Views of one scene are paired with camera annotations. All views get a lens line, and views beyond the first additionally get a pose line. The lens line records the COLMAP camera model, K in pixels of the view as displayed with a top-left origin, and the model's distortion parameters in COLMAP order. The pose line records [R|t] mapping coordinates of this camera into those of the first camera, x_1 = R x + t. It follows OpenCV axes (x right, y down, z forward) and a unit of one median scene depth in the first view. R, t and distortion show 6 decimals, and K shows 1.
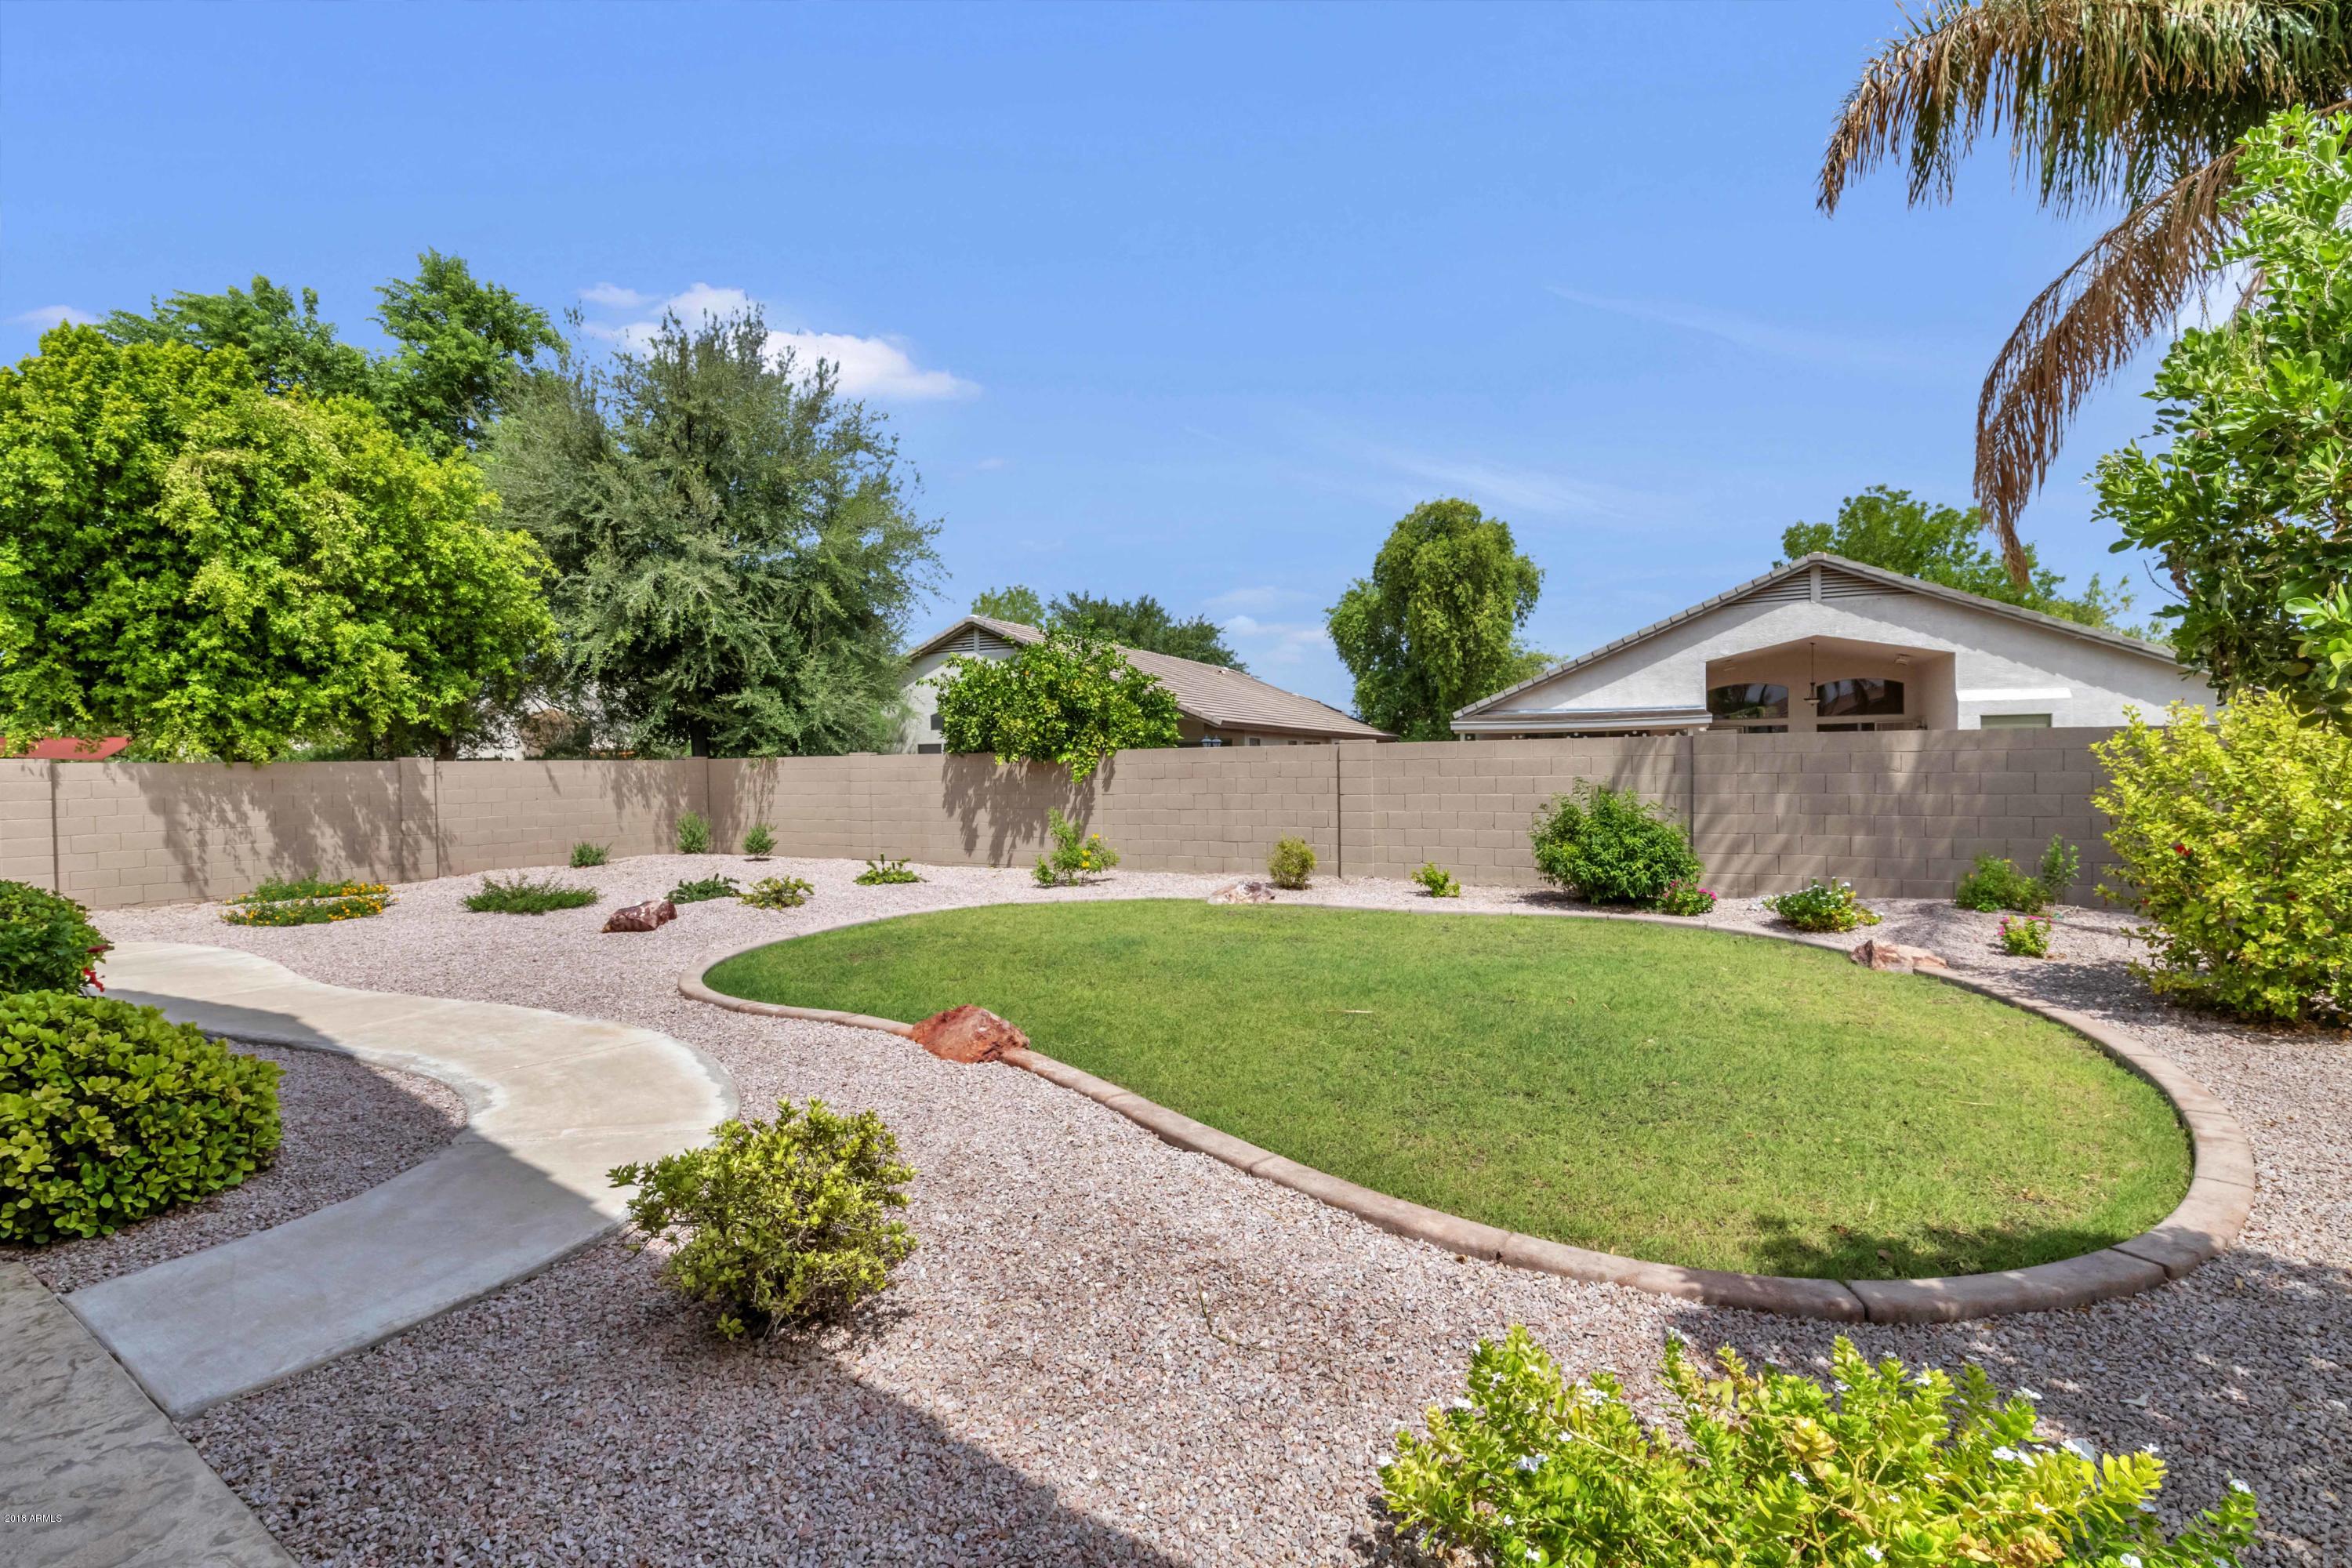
lens RADIAL K [[1075.2, 0, 1176.9], [0, 1075.2, 796.4], [0, 0, 1]] dist [-0.006986, -0.000636]
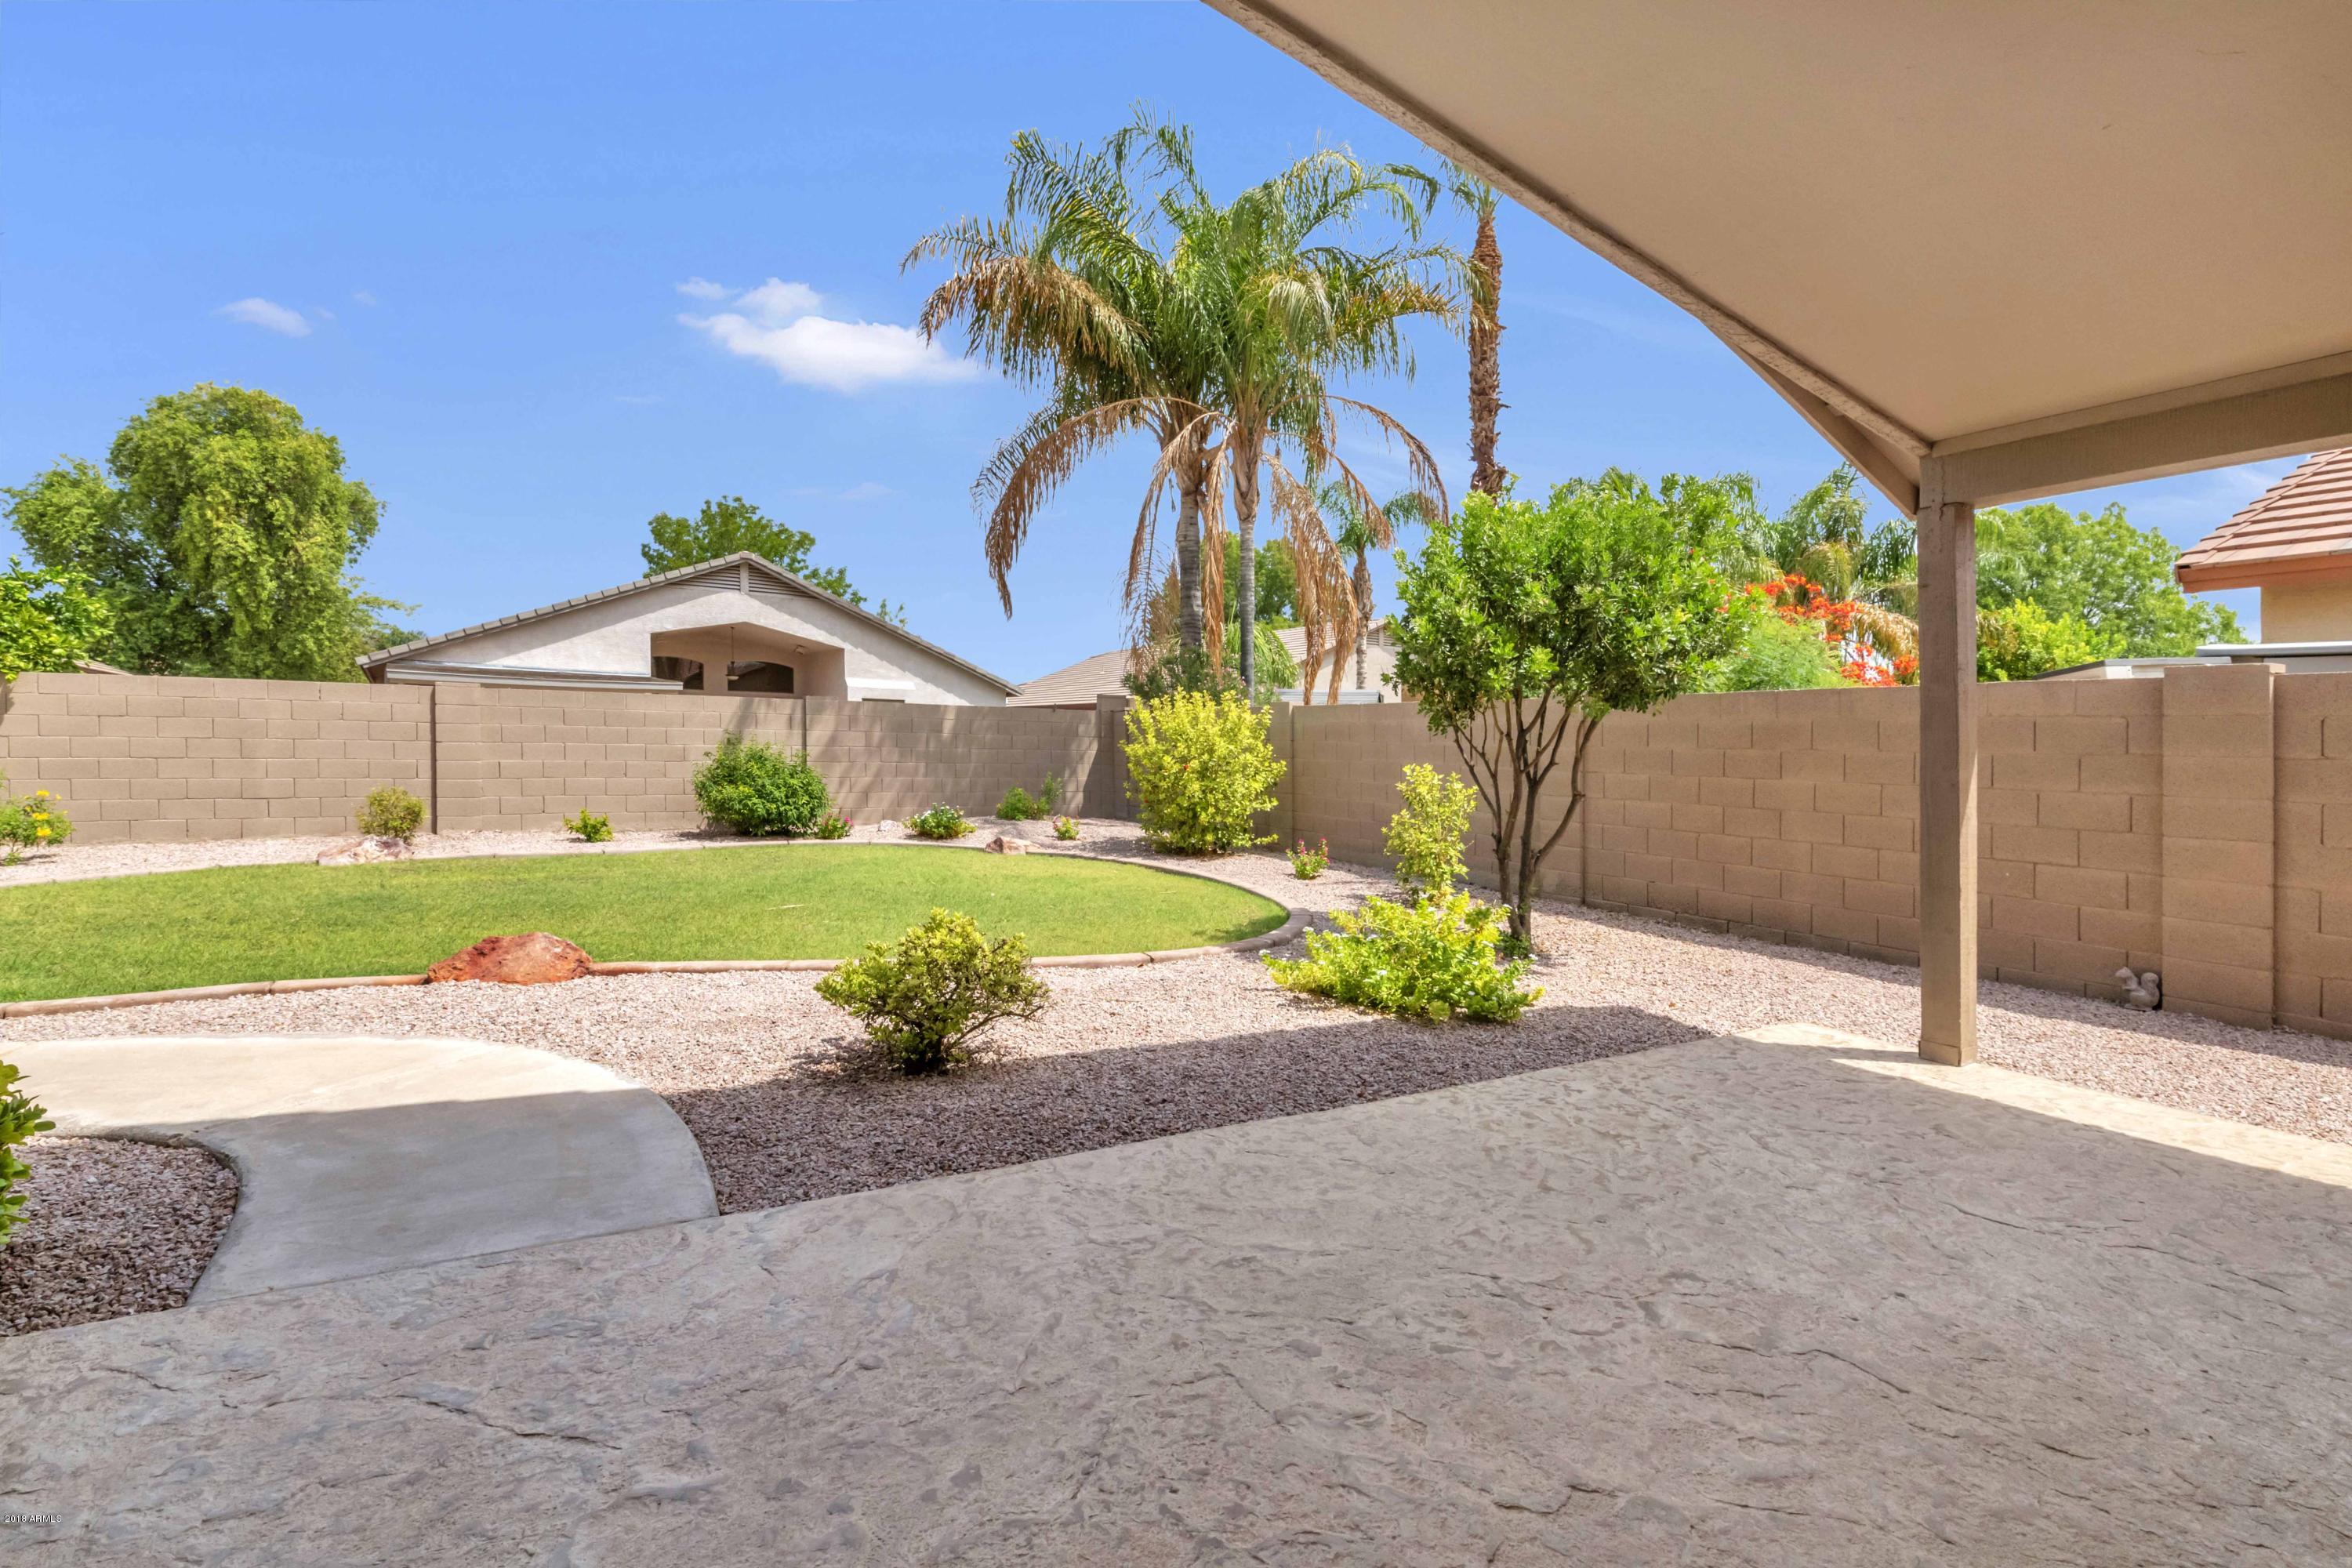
lens RADIAL K [[1075.2, 0, 1176.9], [0, 1075.2, 796.4], [0, 0, 1]] dist [-0.006986, -0.000636]
pose [[0.485494, -0.018376, 0.874047, -0.134480], [-0.004087, 0.999720, 0.023289, 0.008273], [-0.874231, -0.014879, 0.485283, 0.001828]]
